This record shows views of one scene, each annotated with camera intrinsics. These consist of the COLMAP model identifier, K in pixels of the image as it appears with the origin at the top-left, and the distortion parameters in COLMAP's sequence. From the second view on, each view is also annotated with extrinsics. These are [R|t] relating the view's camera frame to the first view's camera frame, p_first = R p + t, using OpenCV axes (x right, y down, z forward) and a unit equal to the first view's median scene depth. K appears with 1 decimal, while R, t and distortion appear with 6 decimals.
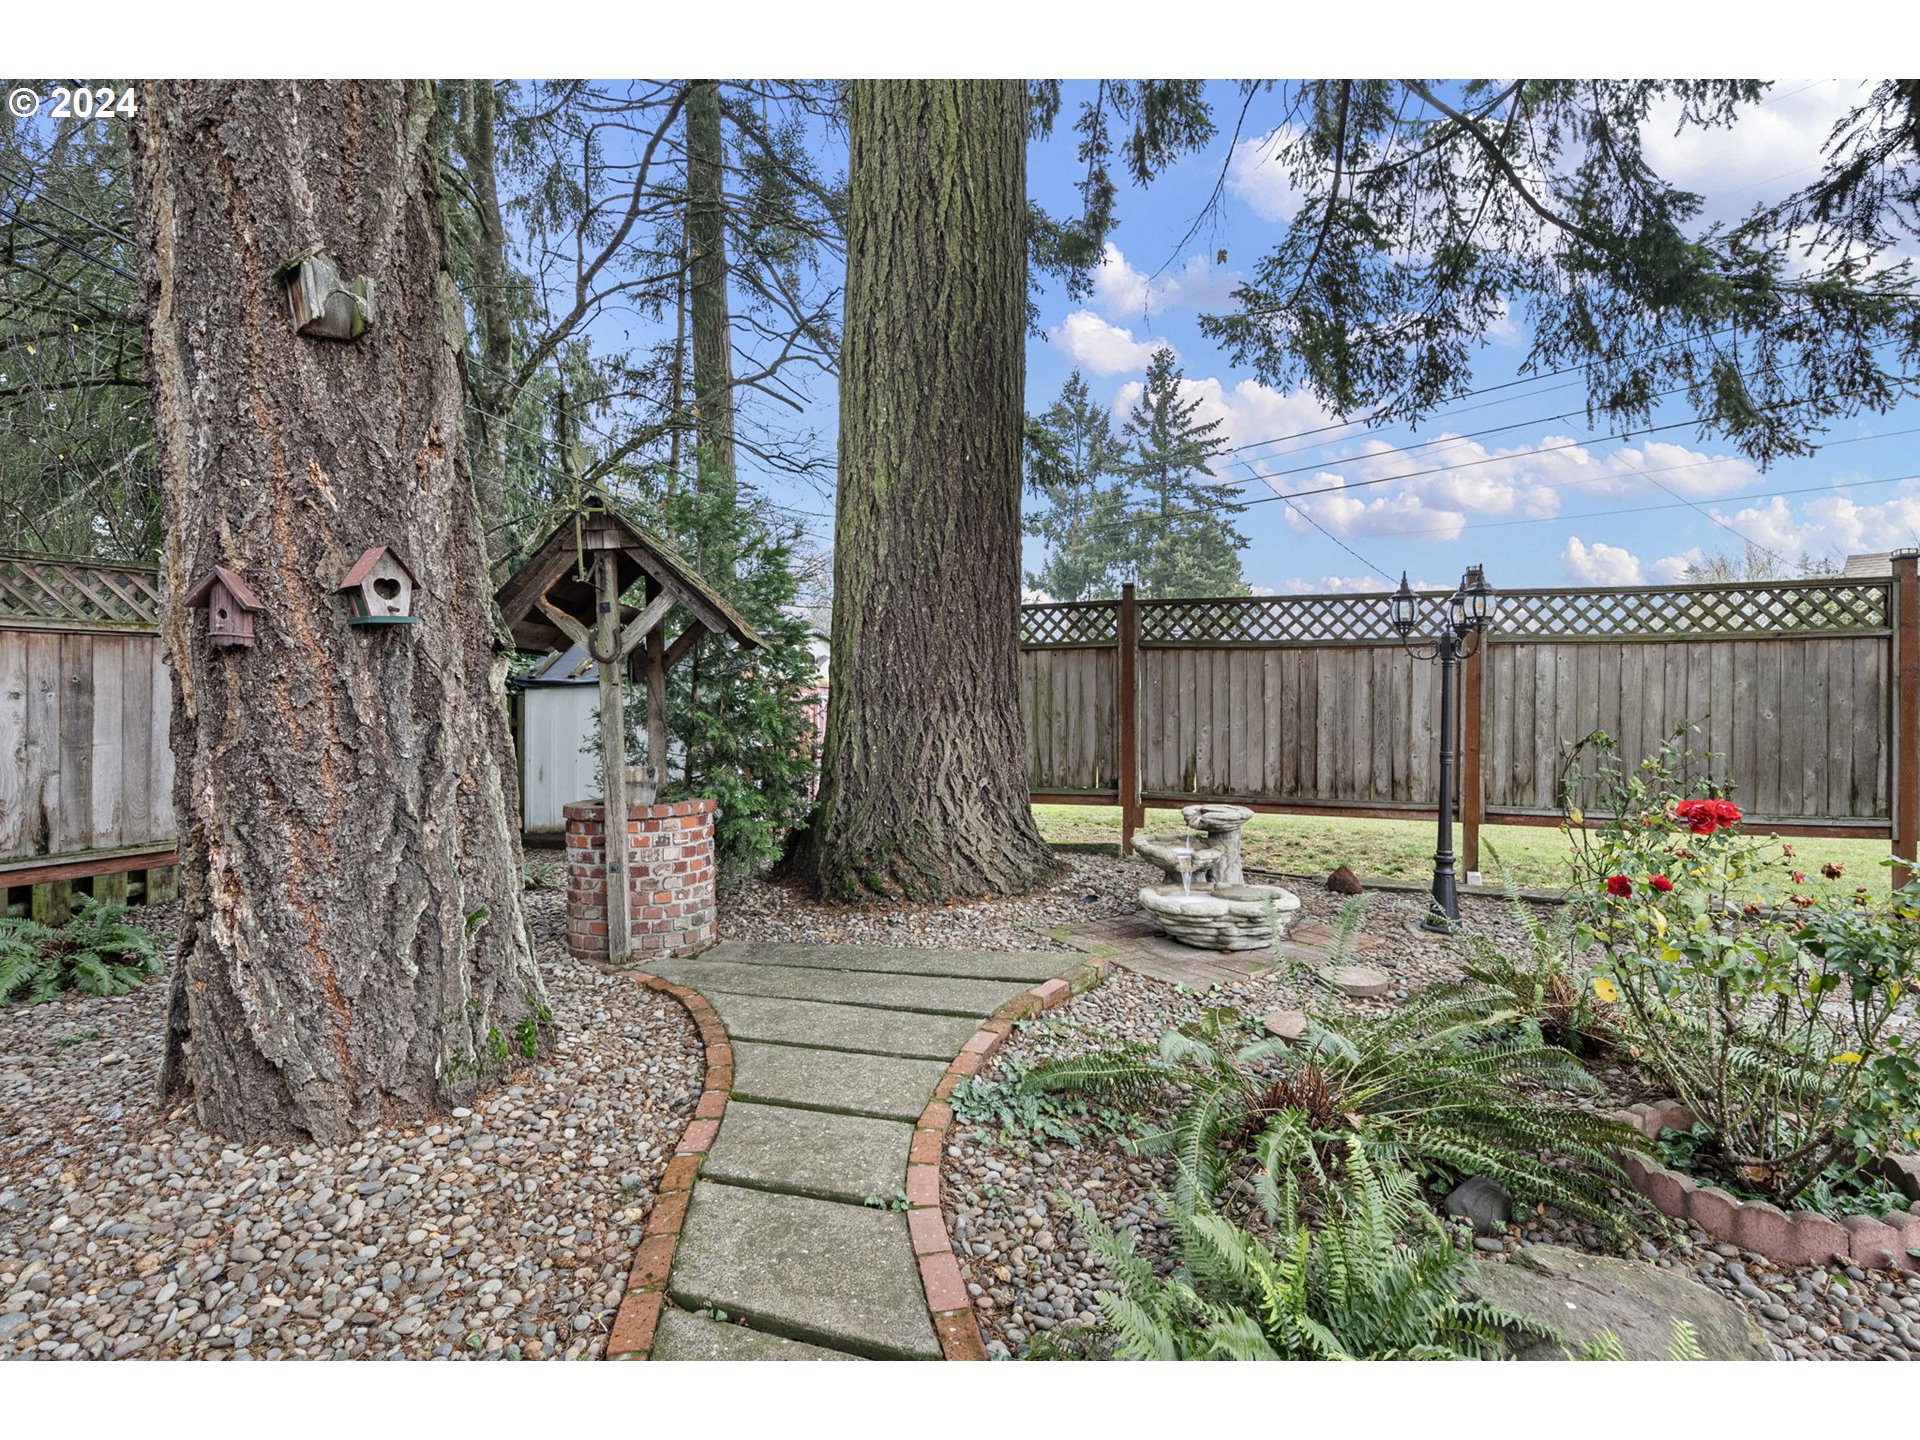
lens RADIAL K [[895.4, 0, 940.1], [0, 895.4, 709.2], [0, 0, 1]] dist [0.014635, -0.006441]
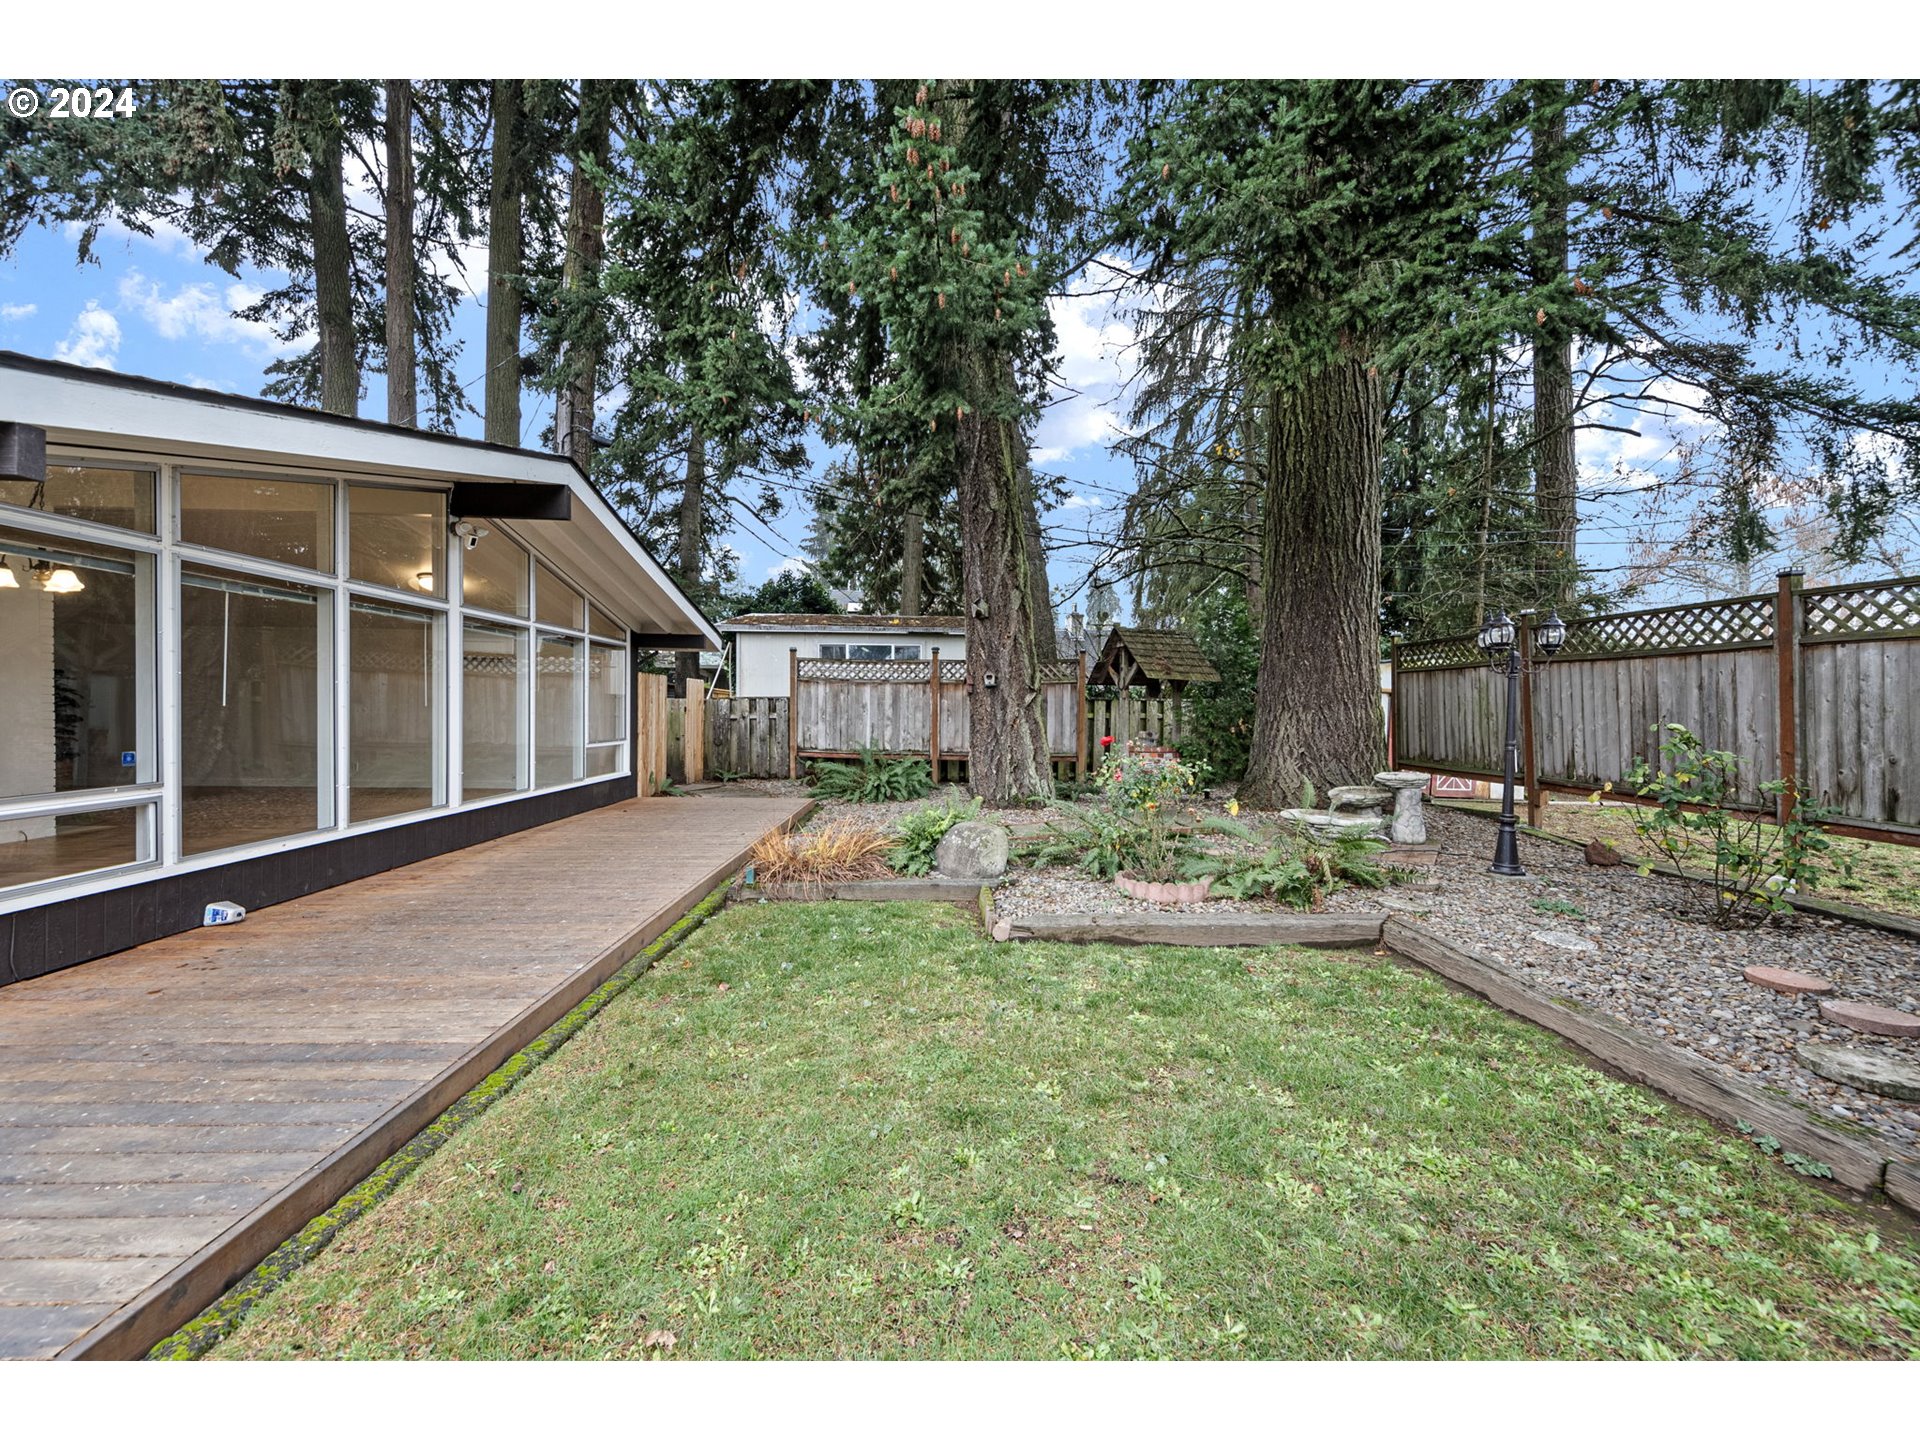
lens RADIAL K [[763.2, 0, 963.1], [0, 763.2, 725.9], [0, 0, 1]] dist [0.009292, -0.004134]
pose [[0.361418, 0.025634, -0.932051, 1.084453], [-0.005922, 0.999665, 0.025198, -0.000500], [0.932385, -0.003587, 0.361449, -0.155049]]
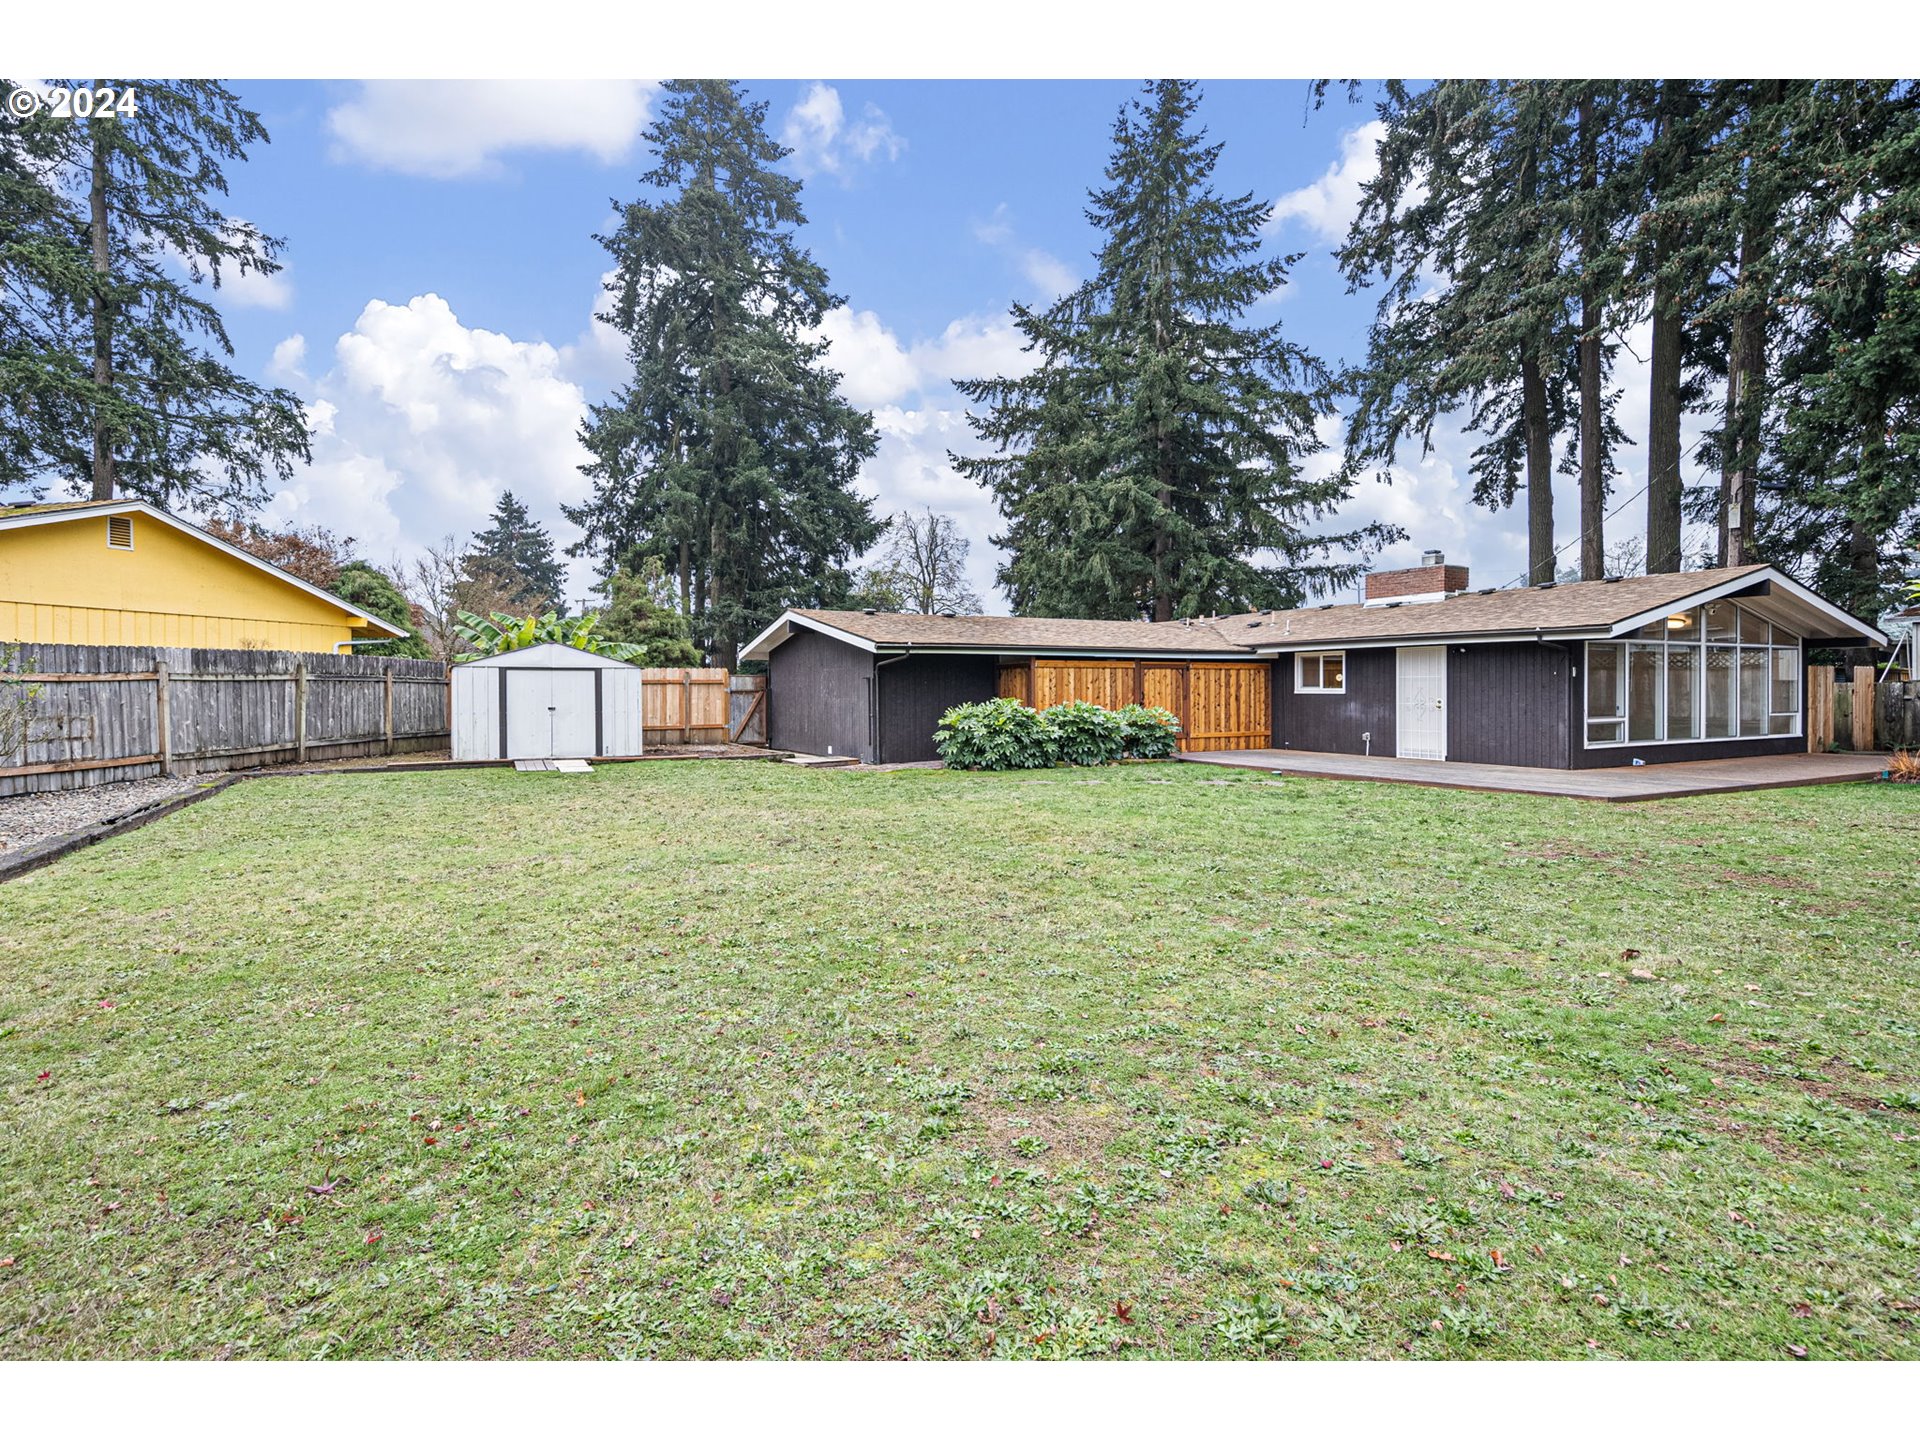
lens RADIAL K [[934.7, 0, 956.0], [0, 934.7, 697.4], [0, 0, 1]] dist [0.014088, -0.005548]
pose [[-0.684128, 0.009137, -0.729305, 3.209807], [0.008670, 0.999953, 0.004394, -0.007916], [0.729311, -0.003317, -0.684175, -0.142493]]
